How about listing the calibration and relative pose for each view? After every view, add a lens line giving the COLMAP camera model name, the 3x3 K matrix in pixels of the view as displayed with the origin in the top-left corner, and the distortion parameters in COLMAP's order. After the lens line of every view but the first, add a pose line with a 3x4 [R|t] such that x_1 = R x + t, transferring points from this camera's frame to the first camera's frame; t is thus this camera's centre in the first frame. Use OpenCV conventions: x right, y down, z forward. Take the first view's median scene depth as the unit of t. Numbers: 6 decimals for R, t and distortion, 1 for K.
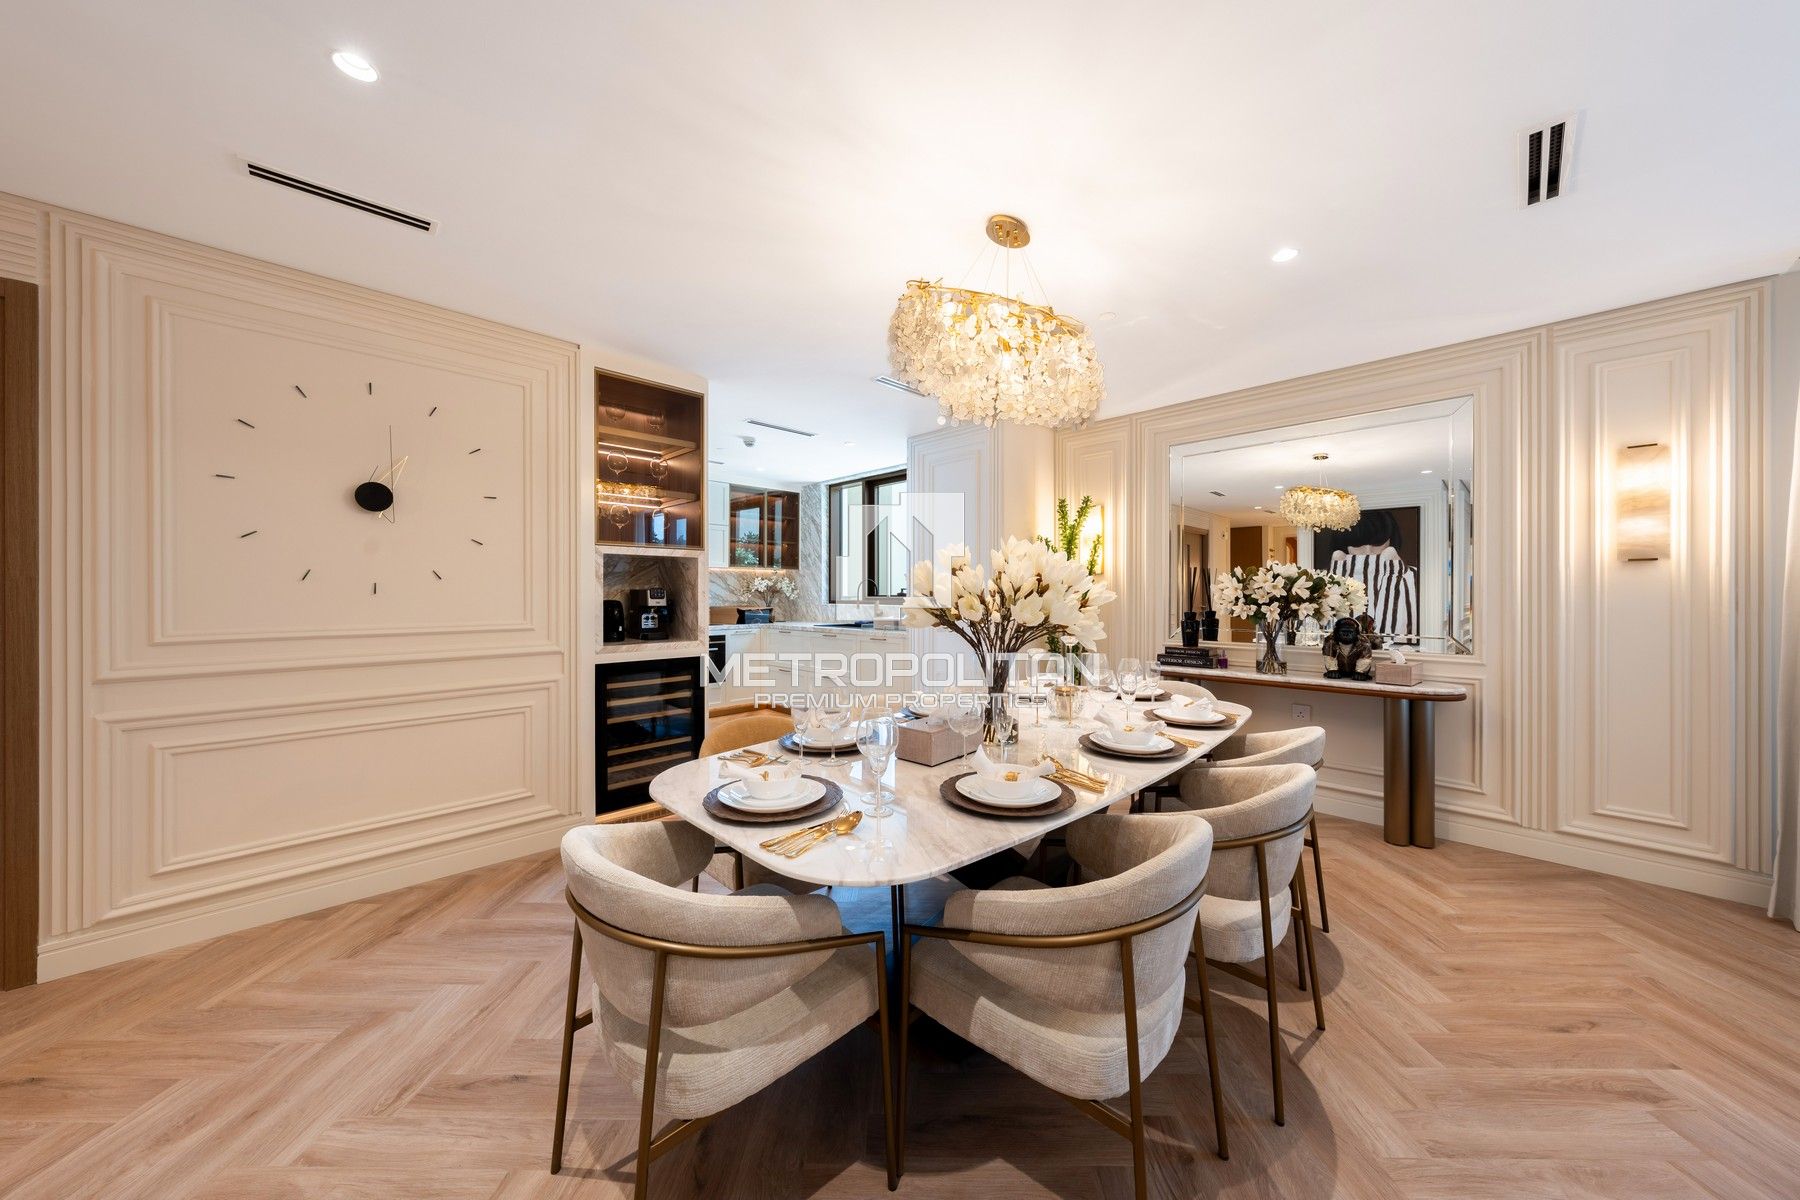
lens RADIAL K [[611.1, 0, 907.9], [0, 611.1, 591.3], [0, 0, 1]] dist [-0.000032, 0.000381]
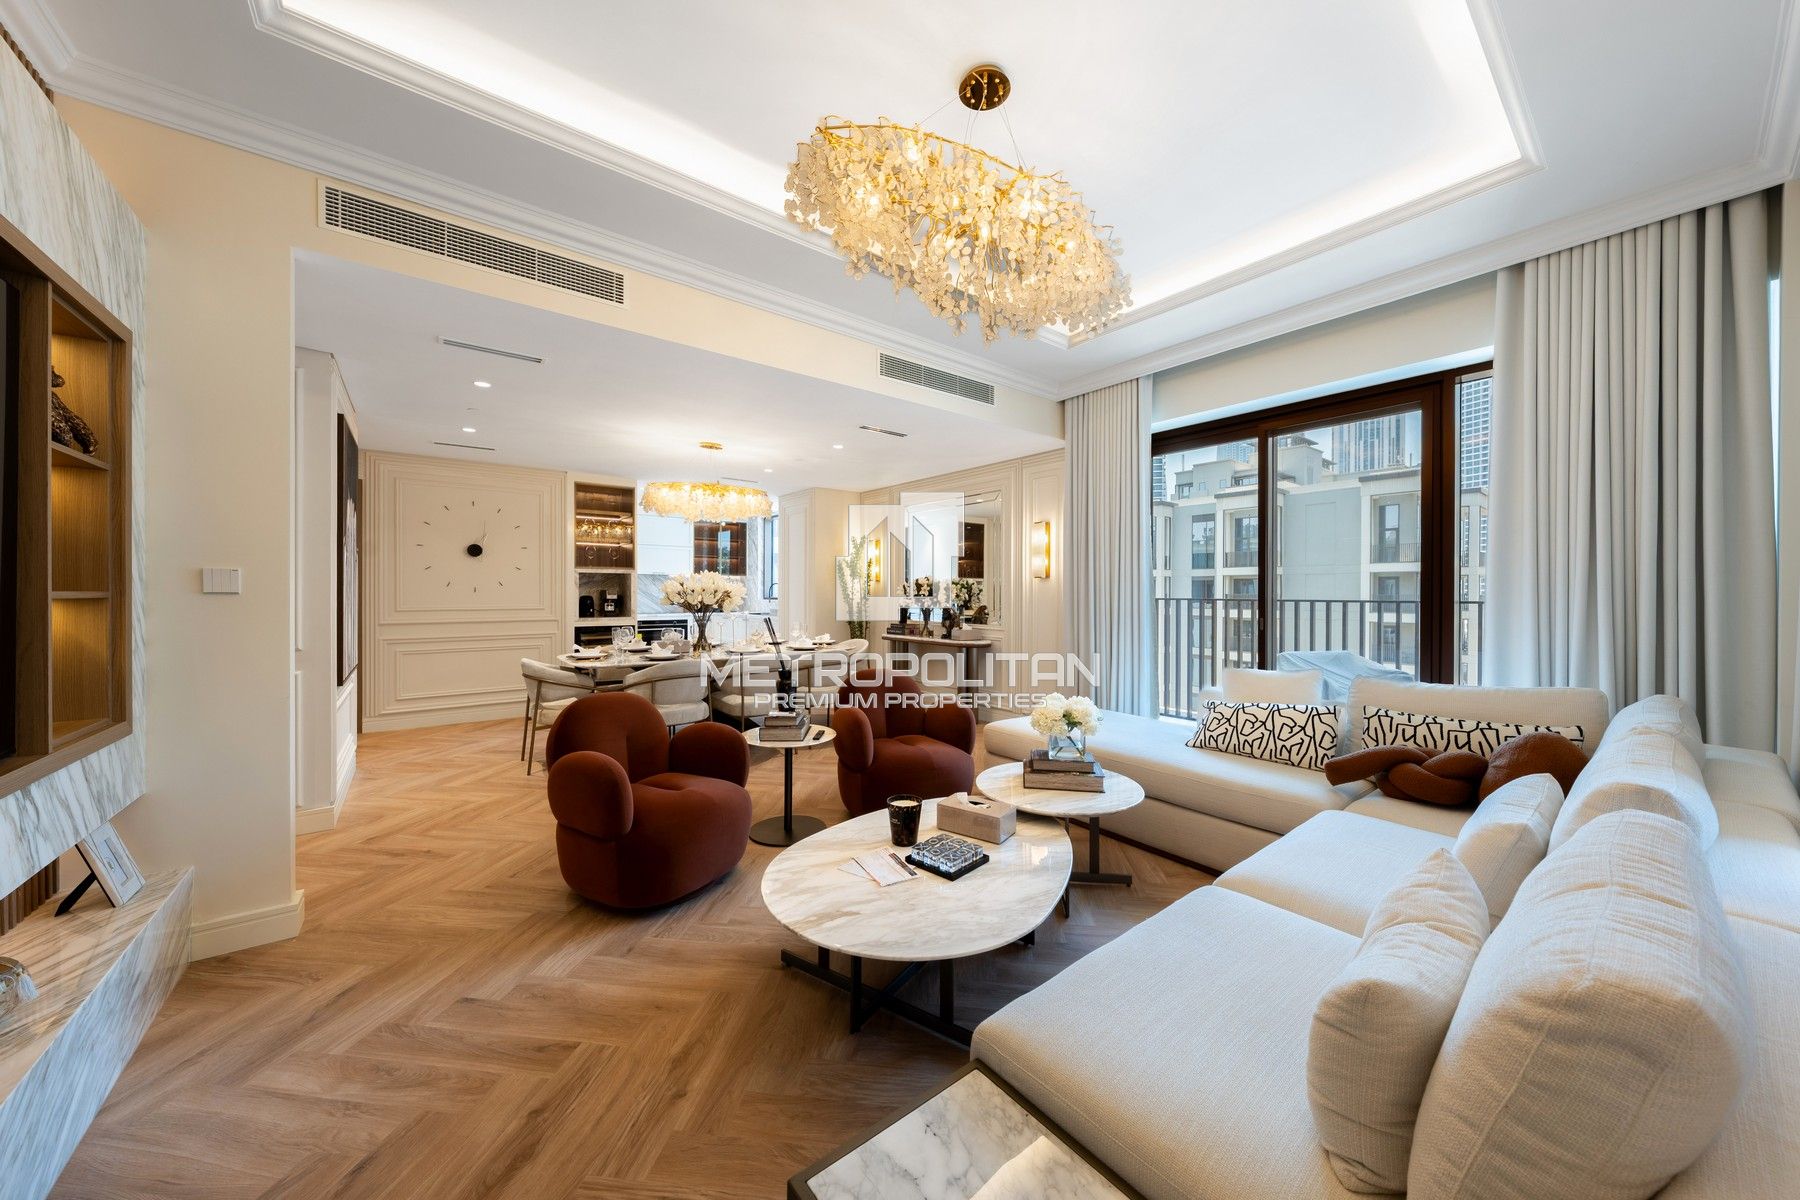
lens RADIAL K [[611.1, 0, 900.3], [0, 611.1, 594.1], [0, 0, 1]] dist [-0.000032, 0.000381]
pose [[0.993674, 0.003288, -0.112251, 0.981405], [-0.002886, 0.999989, 0.003750, -0.000192], [0.112262, -0.003402, 0.993673, -1.112418]]
